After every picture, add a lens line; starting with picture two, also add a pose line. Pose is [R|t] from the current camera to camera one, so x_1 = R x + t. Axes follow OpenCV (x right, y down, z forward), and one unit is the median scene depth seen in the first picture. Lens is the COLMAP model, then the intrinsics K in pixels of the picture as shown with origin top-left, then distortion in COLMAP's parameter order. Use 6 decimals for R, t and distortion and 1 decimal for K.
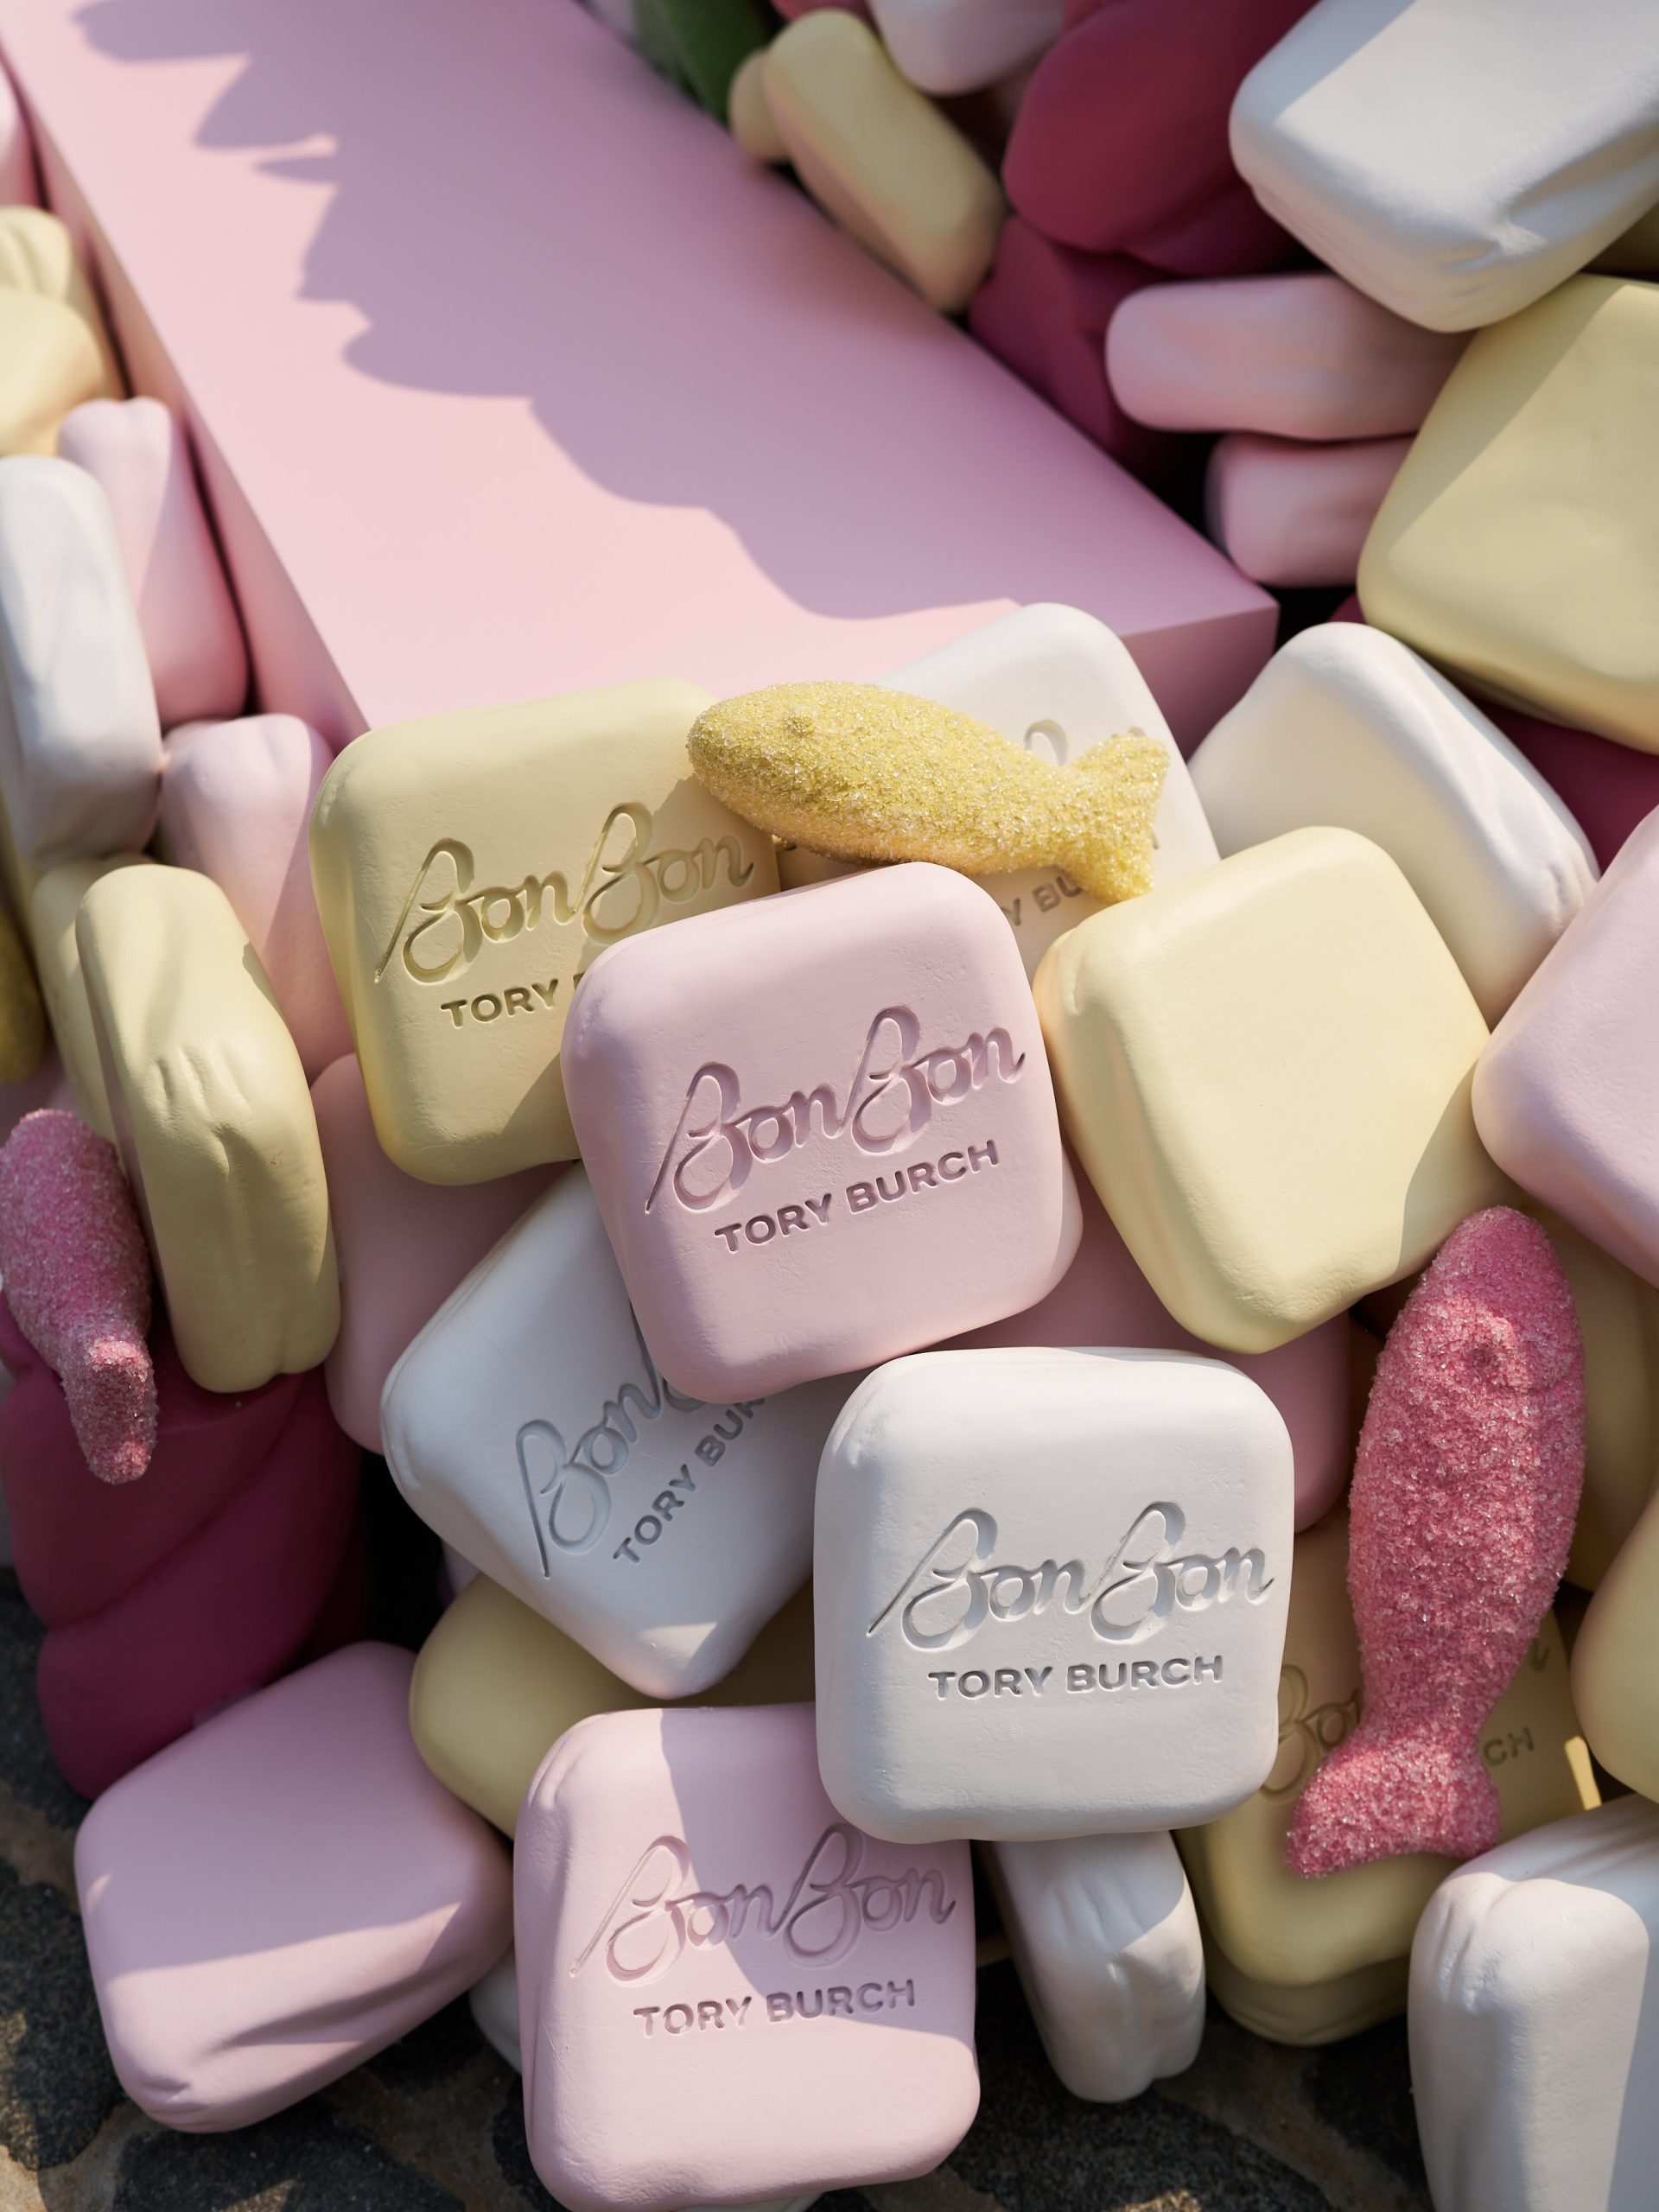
lens RADIAL K [[2330.8, 0, 833.0], [0, 2330.8, 1014.0], [0, 0, 1]] dist [0.012819, 0.011929]
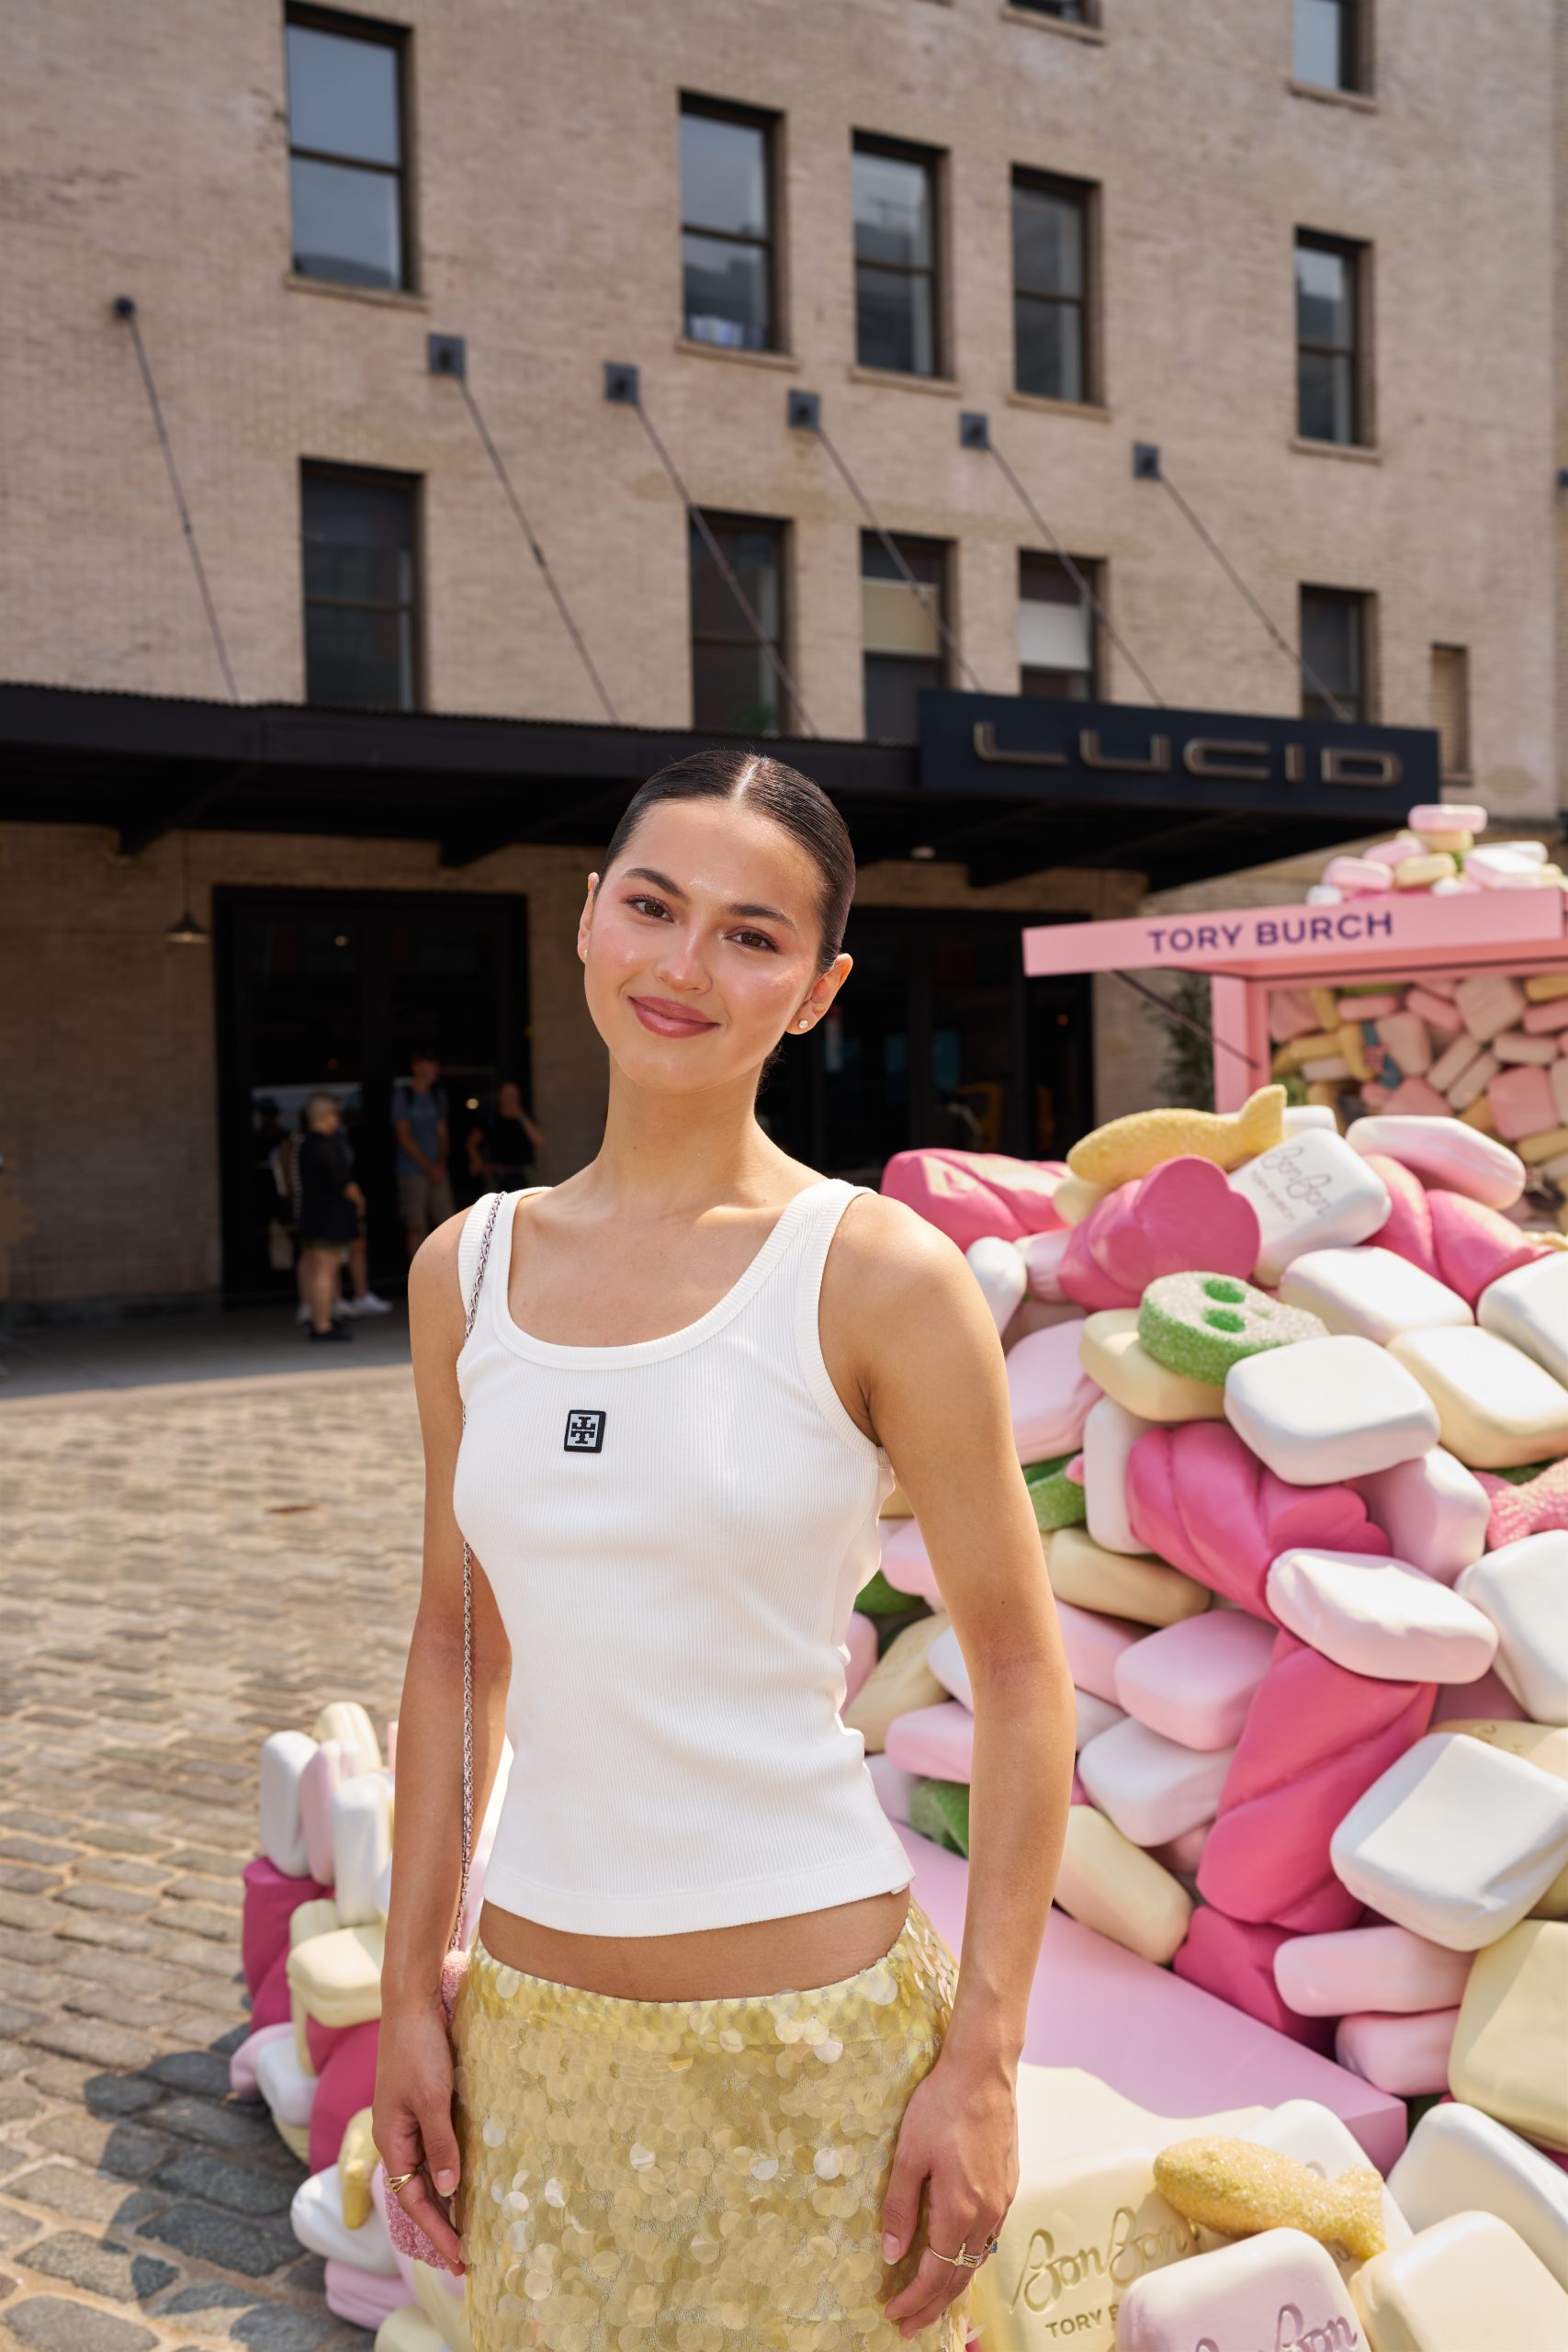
lens RADIAL K [[2259.3, 0, 784.0], [0, 2259.3, 1176.0], [0, 0, 1]] dist [0.018267, 0.022082]
pose [[0.997021, -0.019720, 0.074563, -0.491459], [0.061171, 0.790989, -0.608764, 0.363724], [-0.046974, 0.611512, 0.789840, -1.008524]]
